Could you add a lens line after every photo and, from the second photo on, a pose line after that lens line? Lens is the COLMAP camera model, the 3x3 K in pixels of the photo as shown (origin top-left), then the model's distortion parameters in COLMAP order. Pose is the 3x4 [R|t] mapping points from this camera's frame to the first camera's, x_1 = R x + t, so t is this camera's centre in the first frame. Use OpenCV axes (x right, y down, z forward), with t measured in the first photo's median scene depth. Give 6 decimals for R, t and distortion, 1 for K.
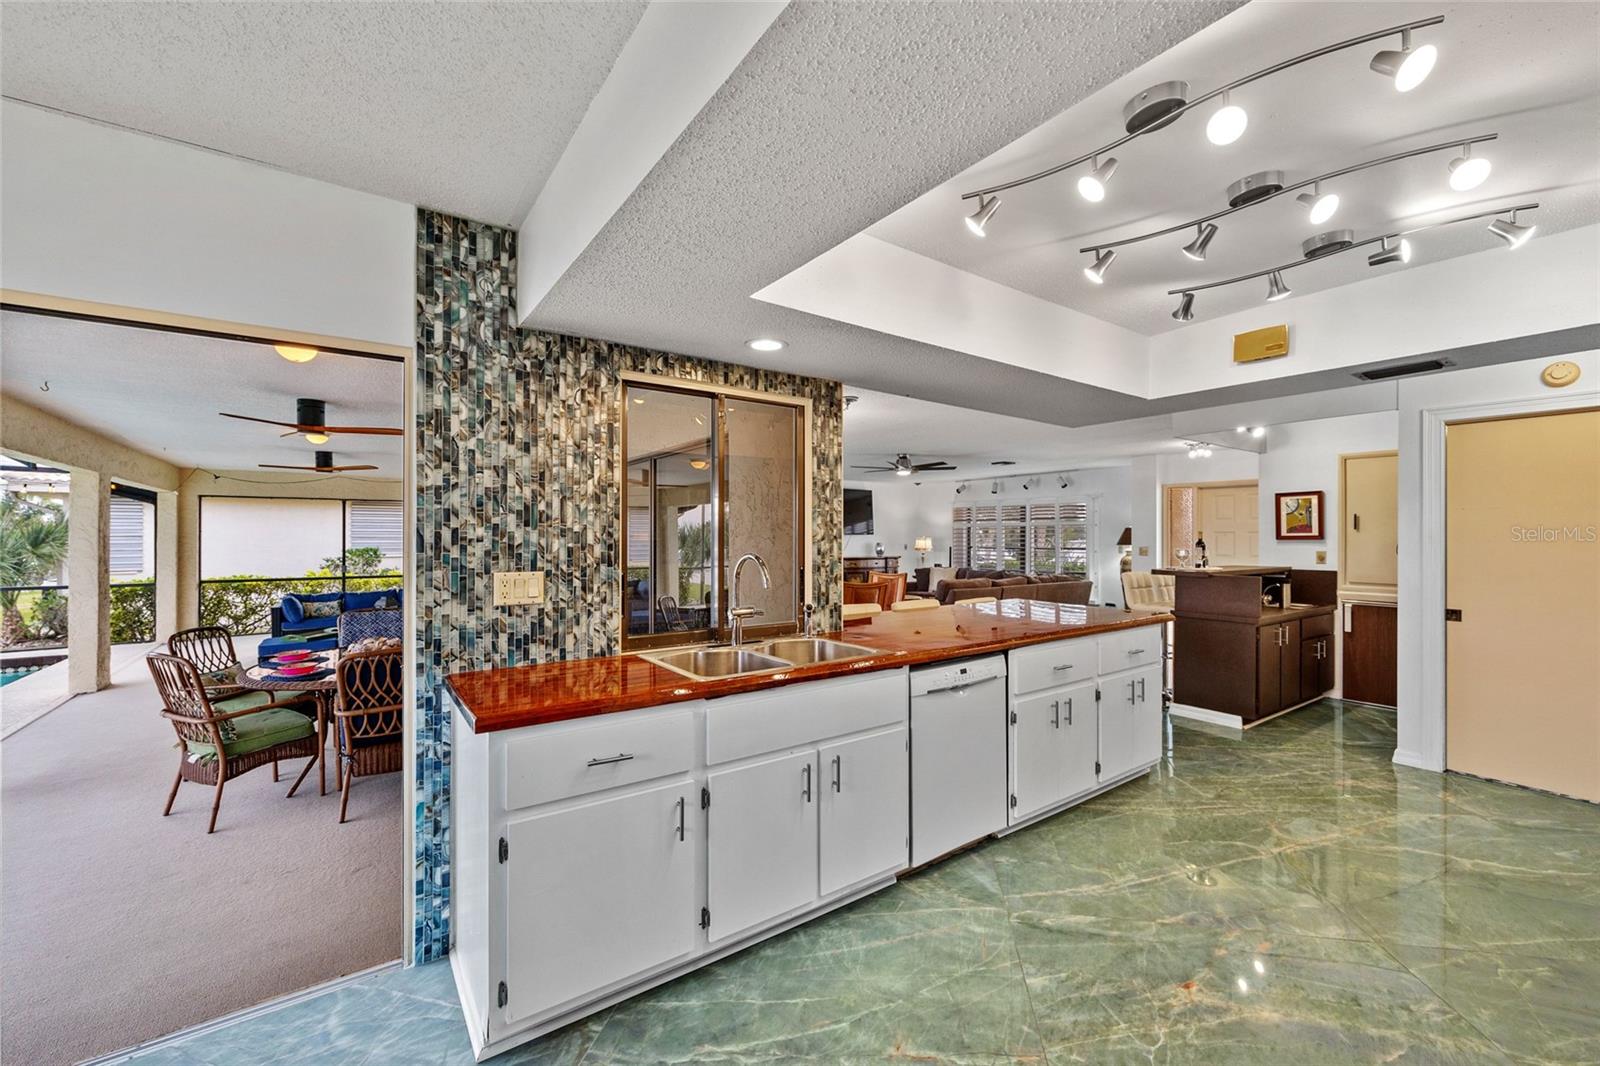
lens RADIAL K [[638.8, 0, 789.2], [0, 638.8, 531.0], [0, 0, 1]] dist [-0.001198, -0.001473]
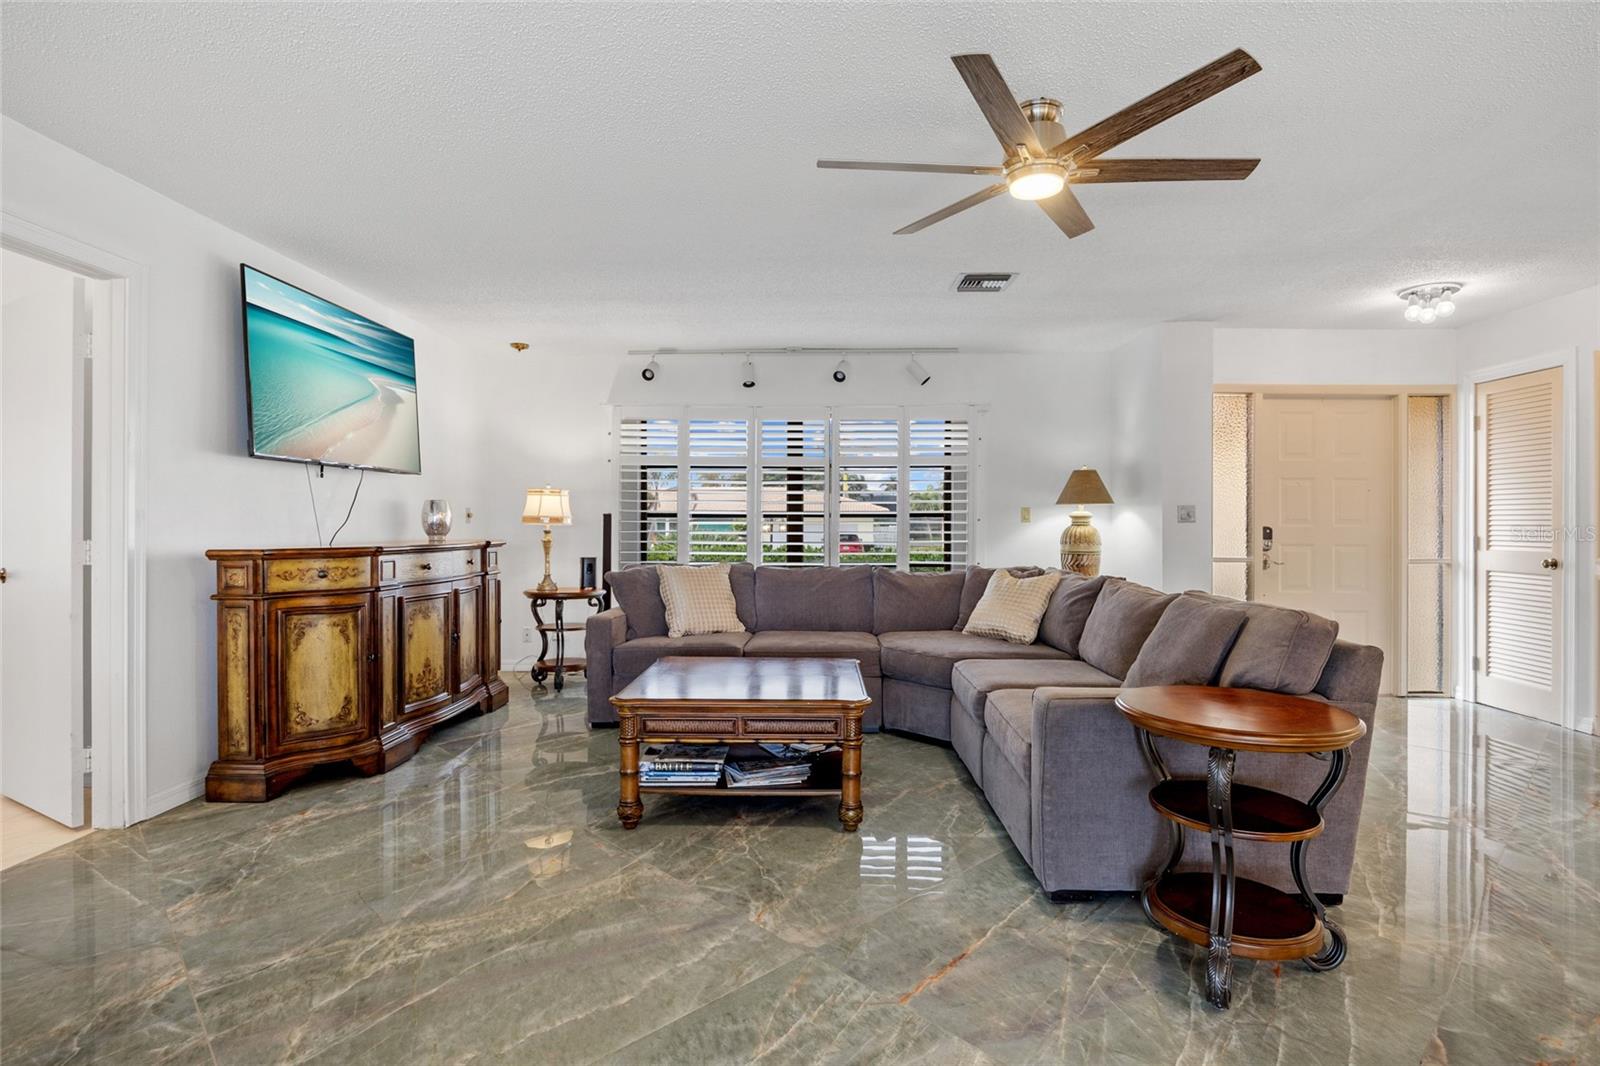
lens RADIAL K [[802.0, 0, 801.2], [0, 802.0, 519.5], [0, 0, 1]] dist [-0.006964, -0.000673]
pose [[0.578778, -0.004042, 0.815475, -0.187380], [-0.008961, 0.999896, 0.011316, 0.047610], [-0.815436, -0.013857, 0.578682, 1.352762]]
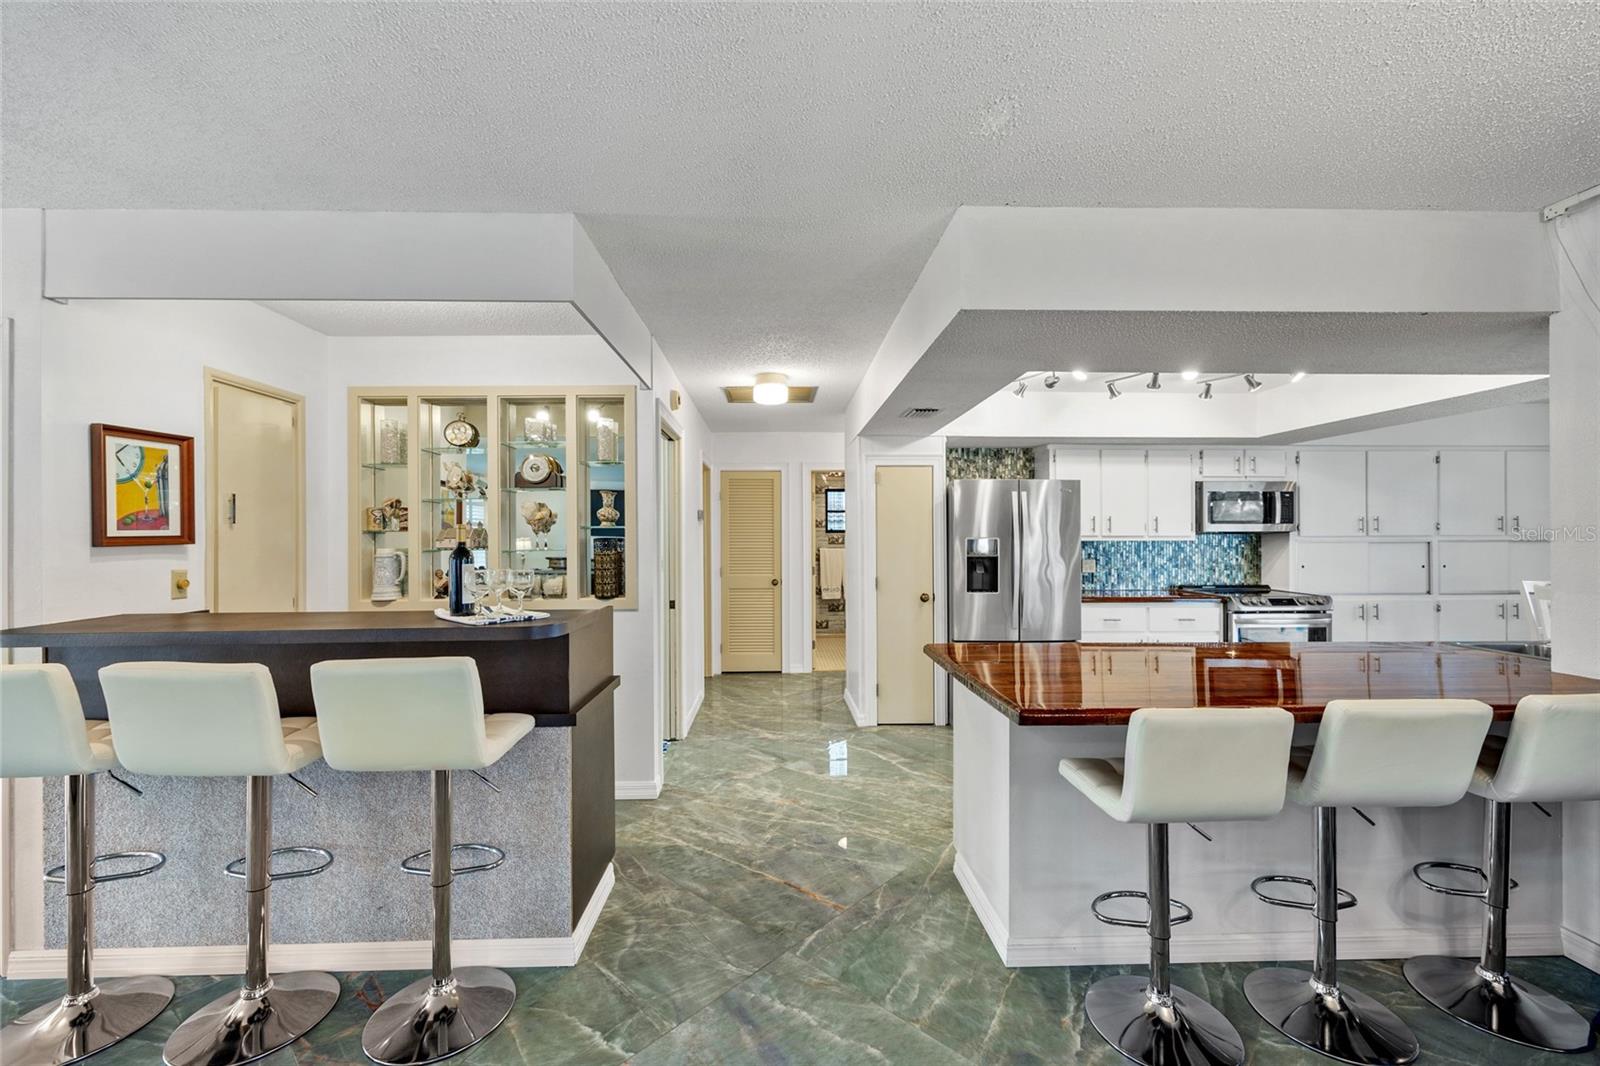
lens RADIAL K [[638.8, 0, 799.4], [0, 638.8, 532.2], [0, 0, 1]] dist [-0.001198, -0.001473]
pose [[-0.843507, 0.002016, 0.537114, 0.228824], [-0.004371, 0.999934, -0.010617, 0.007605], [-0.537100, -0.011303, -0.843443, 1.161582]]
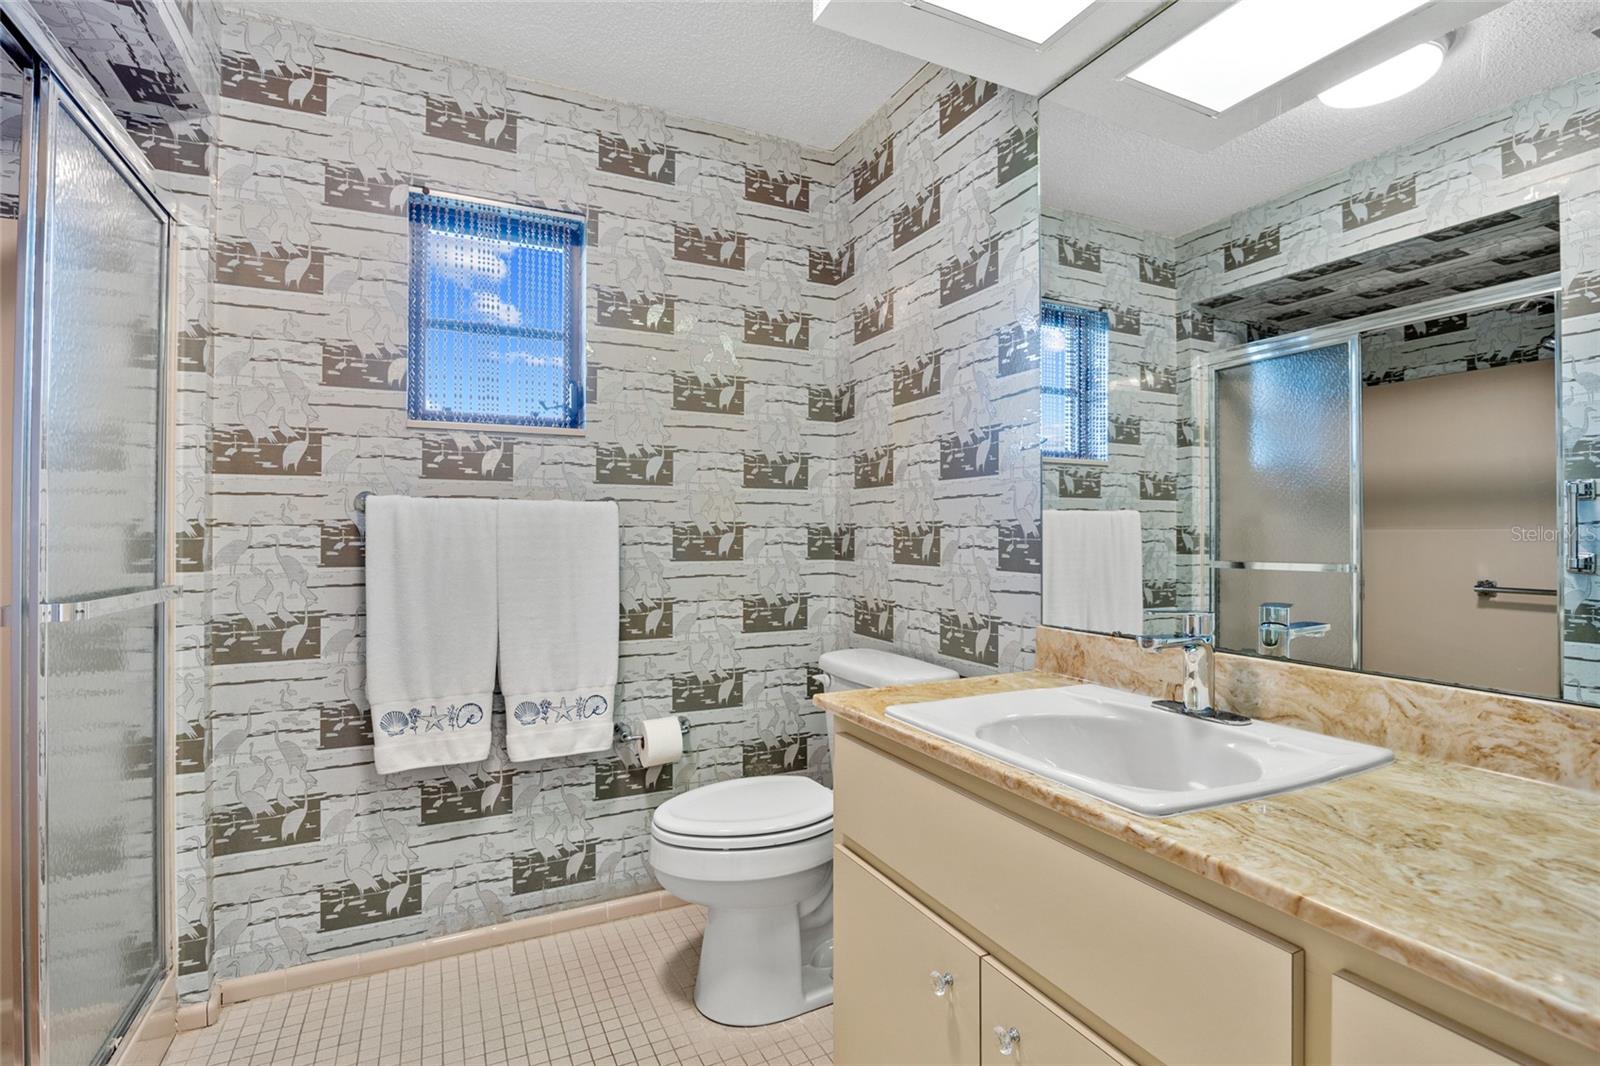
lens RADIAL K [[769.5, 0, 806.7], [0, 769.5, 531.8], [0, 0, 1]] dist [0.005553, 0.000452]
pose [[-0.988775, -0.004098, 0.149358, 0.805213], [-0.006031, 0.999904, -0.012496, 0.051206], [-0.149292, -0.013257, -0.988704, 0.079358]]
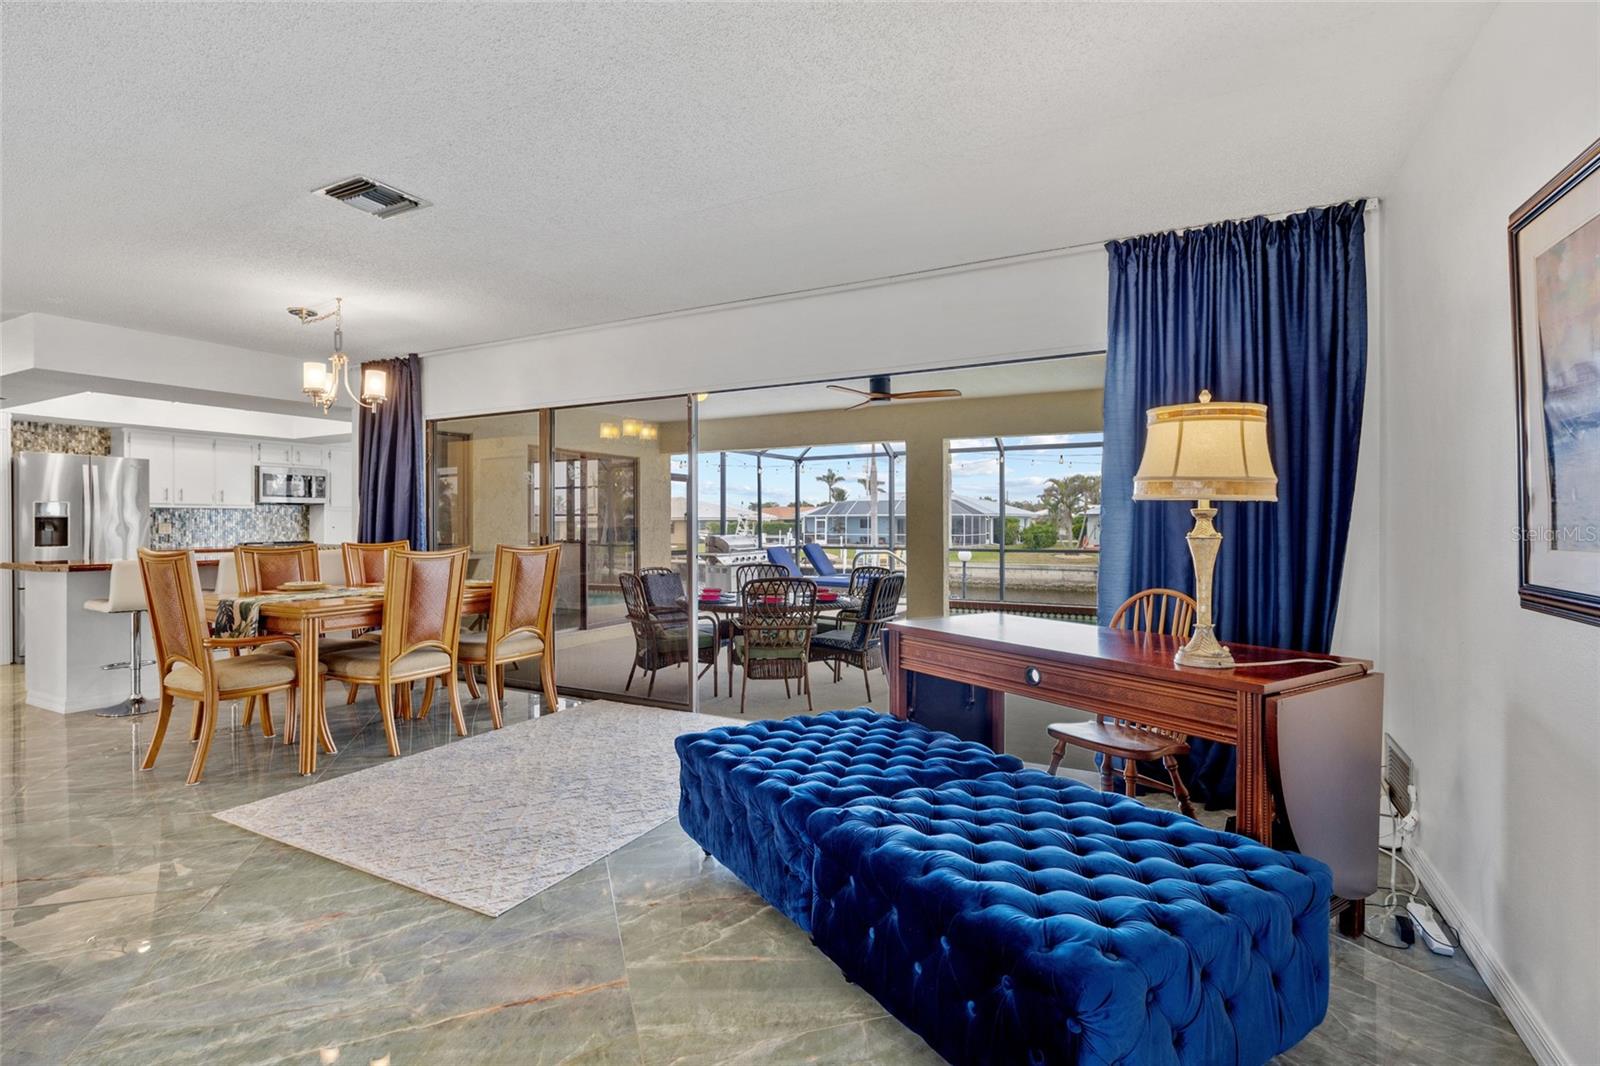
lens RADIAL K [[751.9, 0, 768.6], [0, 751.9, 523.3], [0, 0, 1]] dist [-0.017834, 0.002564]
pose [[-0.888465, 0.001175, -0.458944, 0.006540], [0.005002, 0.999962, -0.007124, 0.053740], [0.458918, -0.008626, -0.888437, 1.889534]]
